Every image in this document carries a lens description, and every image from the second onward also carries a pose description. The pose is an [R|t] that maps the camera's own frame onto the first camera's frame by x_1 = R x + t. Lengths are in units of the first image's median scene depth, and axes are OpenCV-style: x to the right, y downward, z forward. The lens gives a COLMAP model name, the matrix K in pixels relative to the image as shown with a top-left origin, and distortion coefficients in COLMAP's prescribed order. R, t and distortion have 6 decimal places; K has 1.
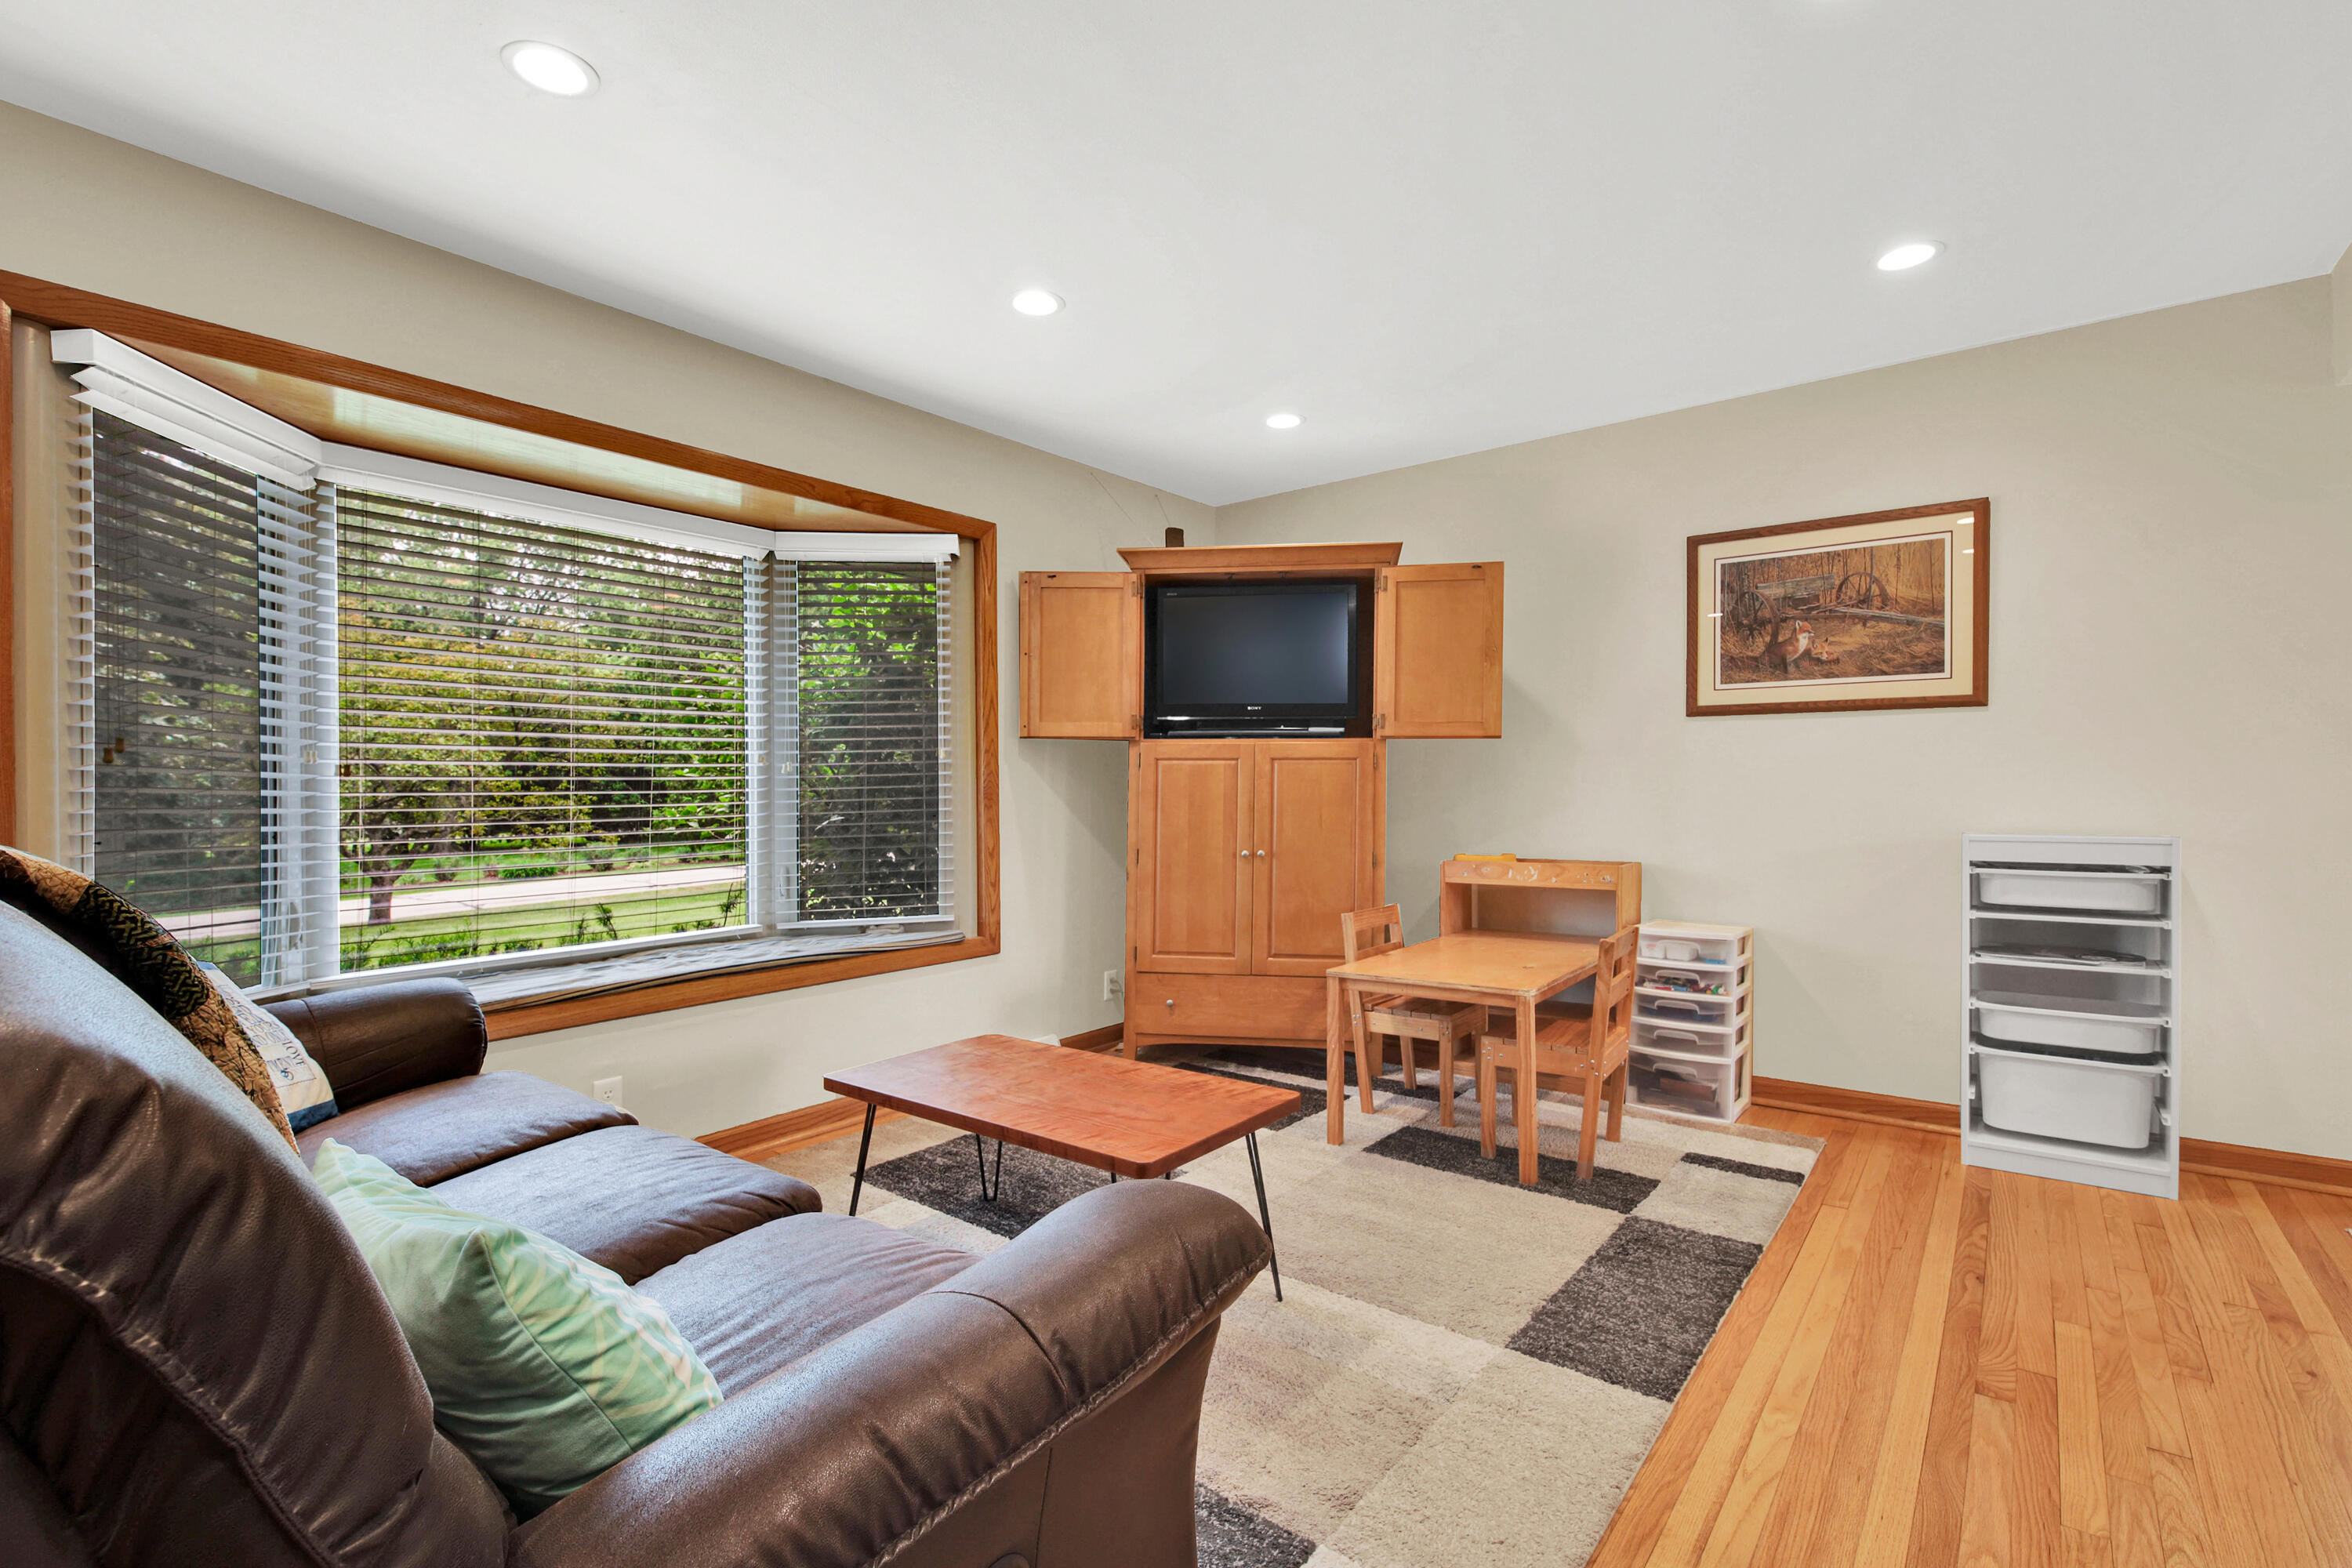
lens RADIAL K [[1063.1, 0, 1214.4], [0, 1063.1, 790.3], [0, 0, 1]] dist [0.000356, -0.000157]
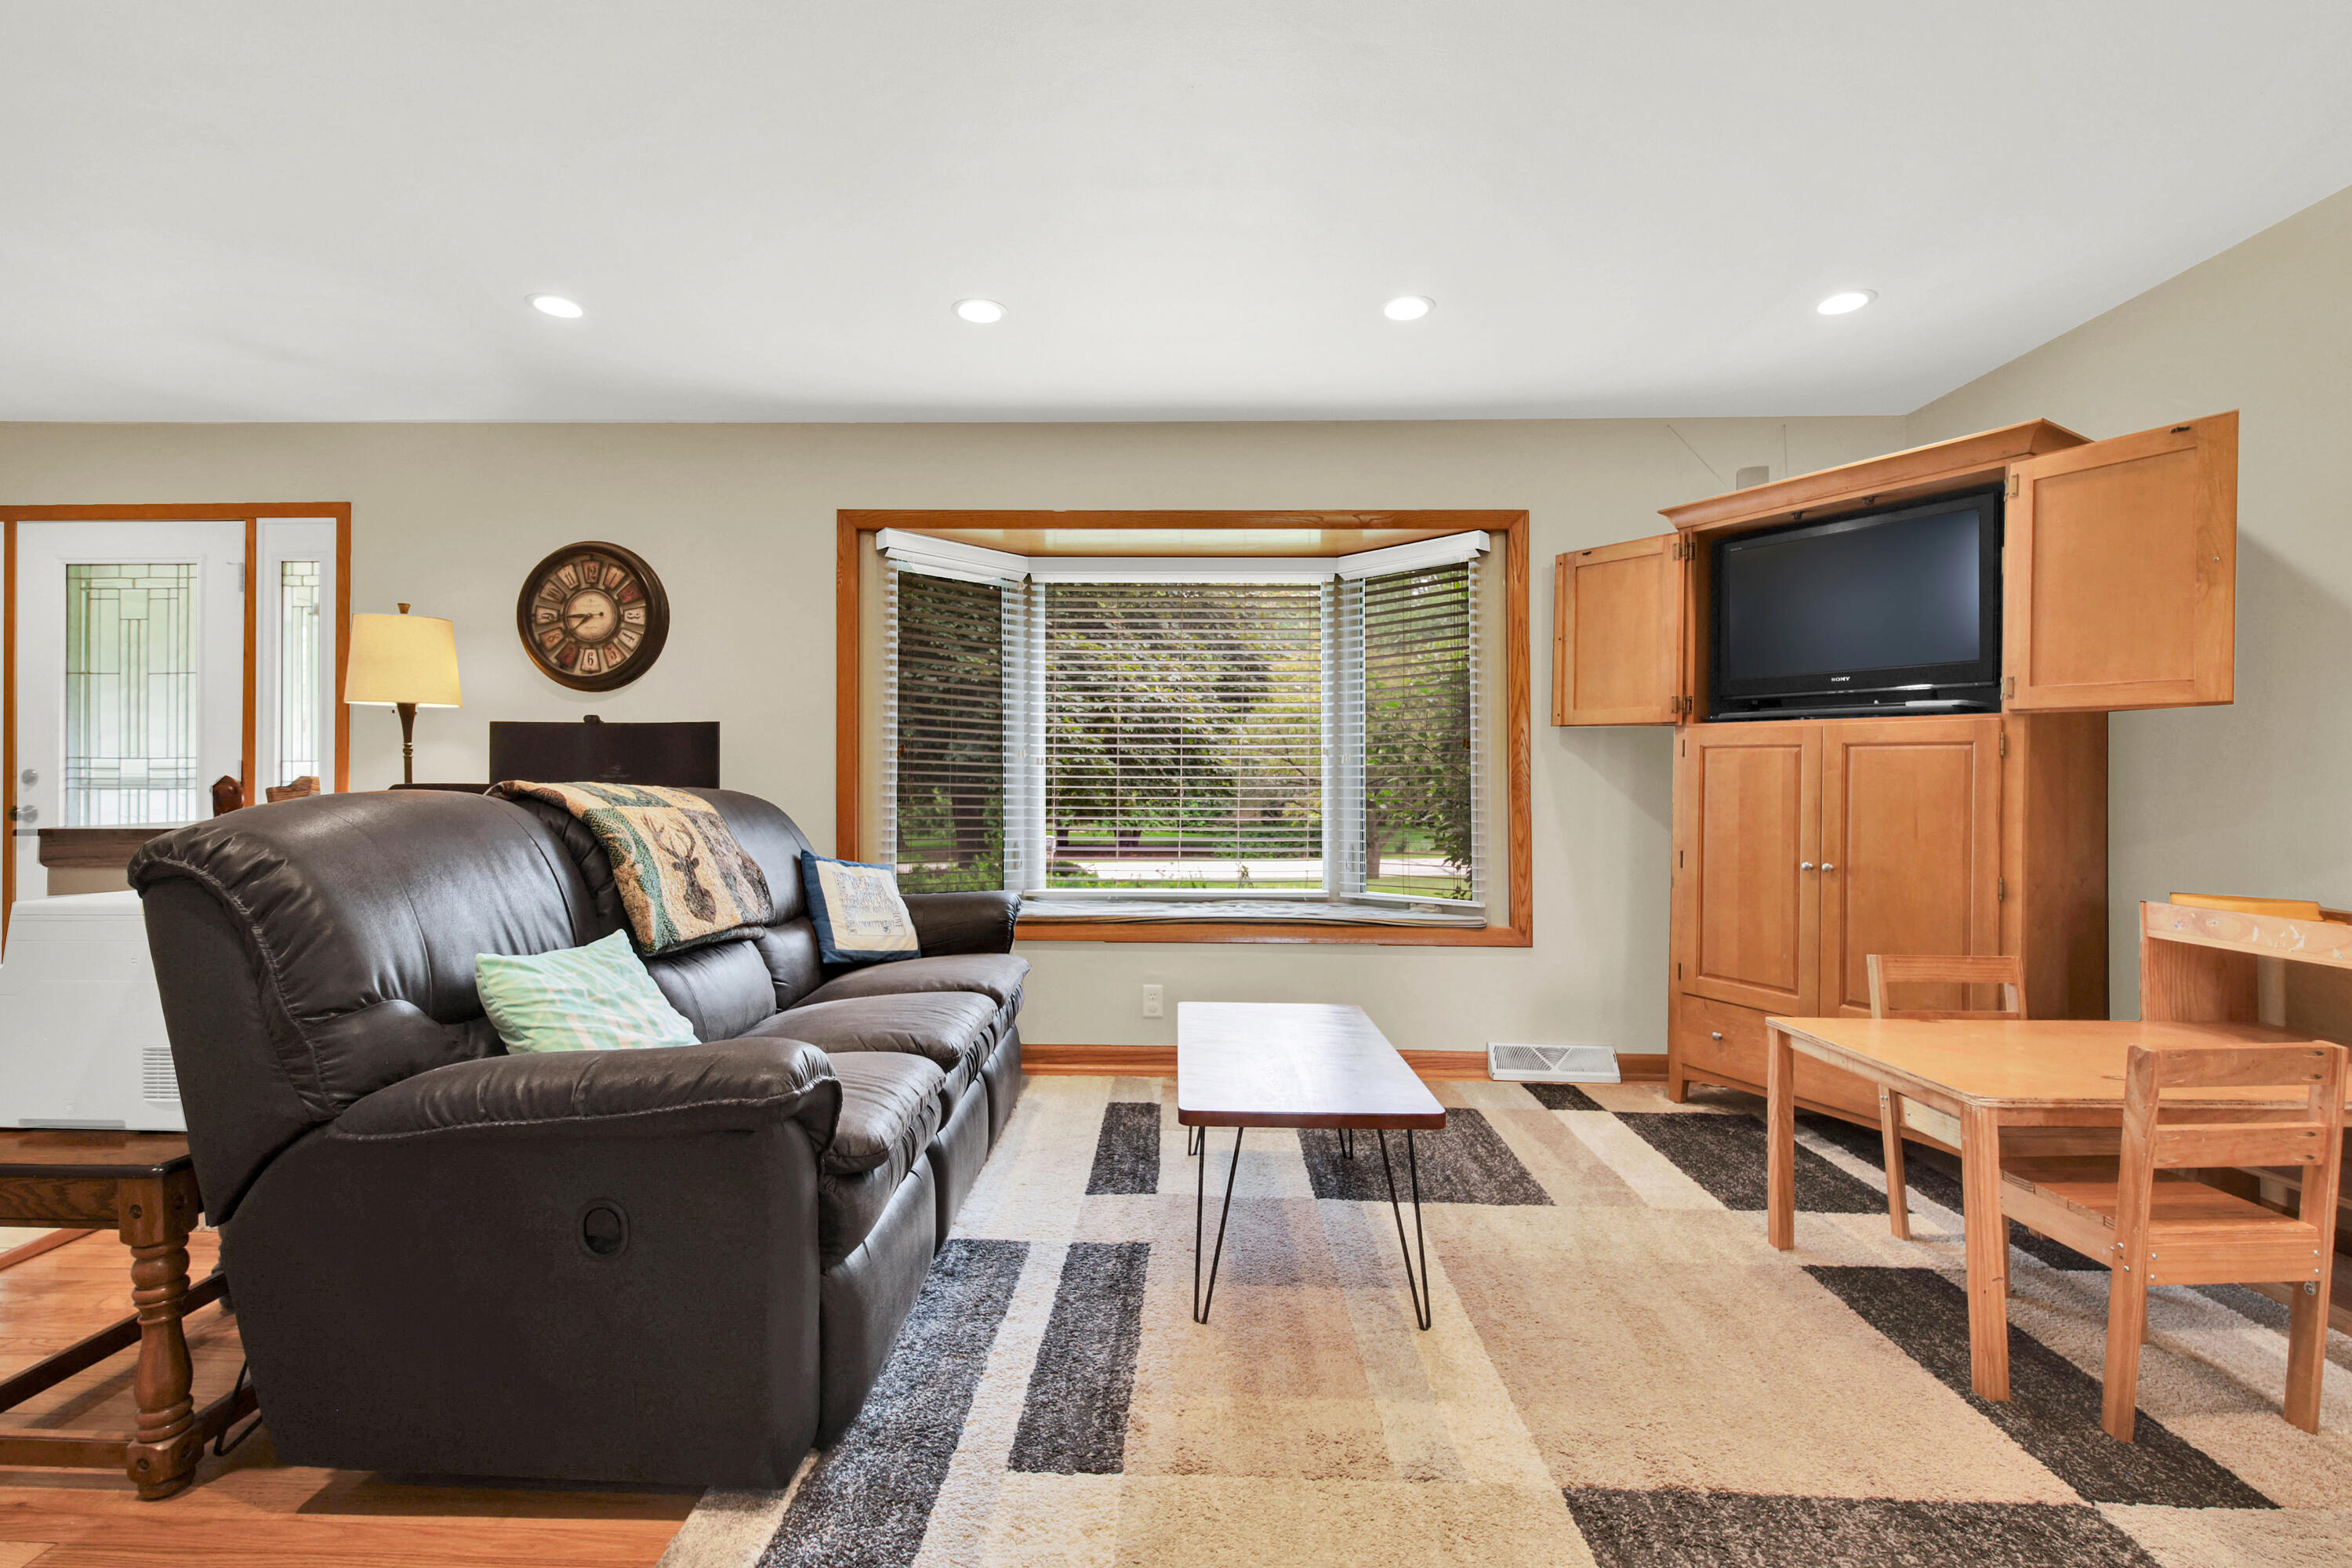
lens RADIAL K [[1053.1, 0, 1154.7], [0, 1053.1, 768.8], [0, 0, 1]] dist [0.031523, -0.015061]
pose [[0.582612, 0.005175, -0.812734, 0.394593], [-0.012616, 0.999917, -0.002677, -0.003833], [0.812652, 0.011813, 0.582629, 0.150688]]
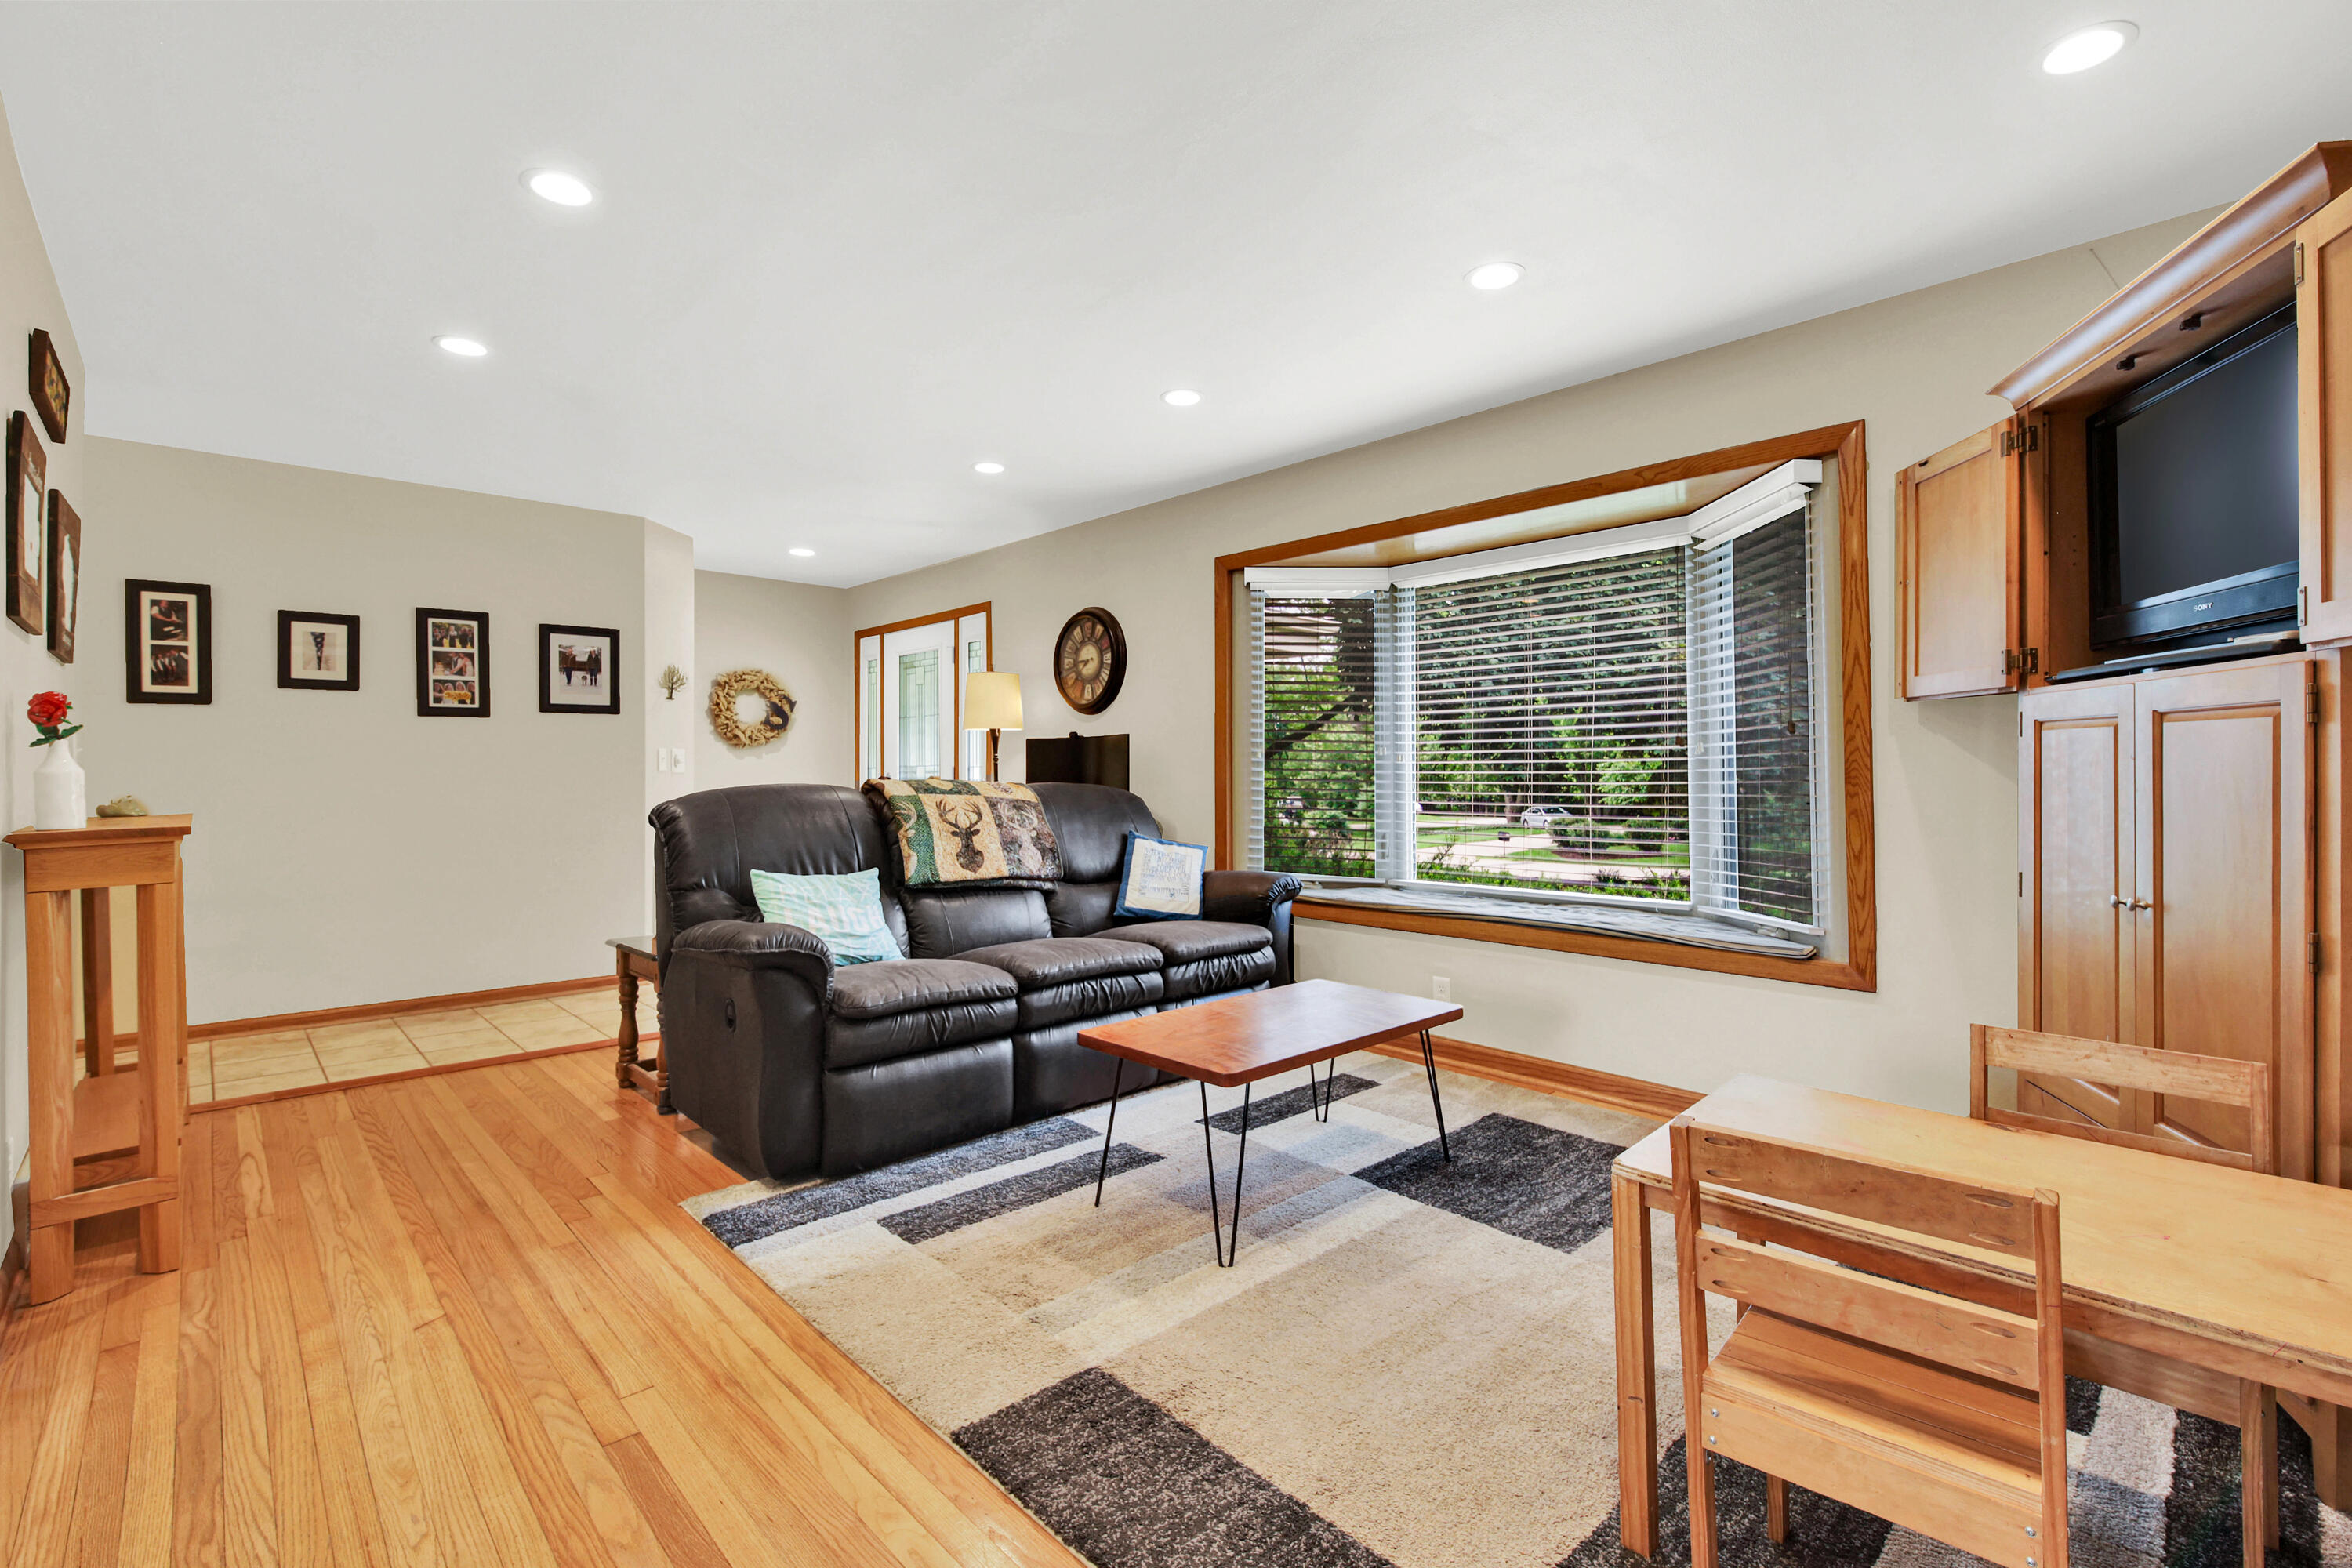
lens RADIAL K [[1053.1, 0, 1154.7], [0, 1053.1, 768.8], [0, 0, 1]] dist [0.031523, -0.015061]
pose [[-0.176058, 0.003611, -0.984373, 0.633379], [-0.000202, 0.999993, 0.003704, -0.006412], [0.984380, 0.000851, -0.176056, 0.646128]]
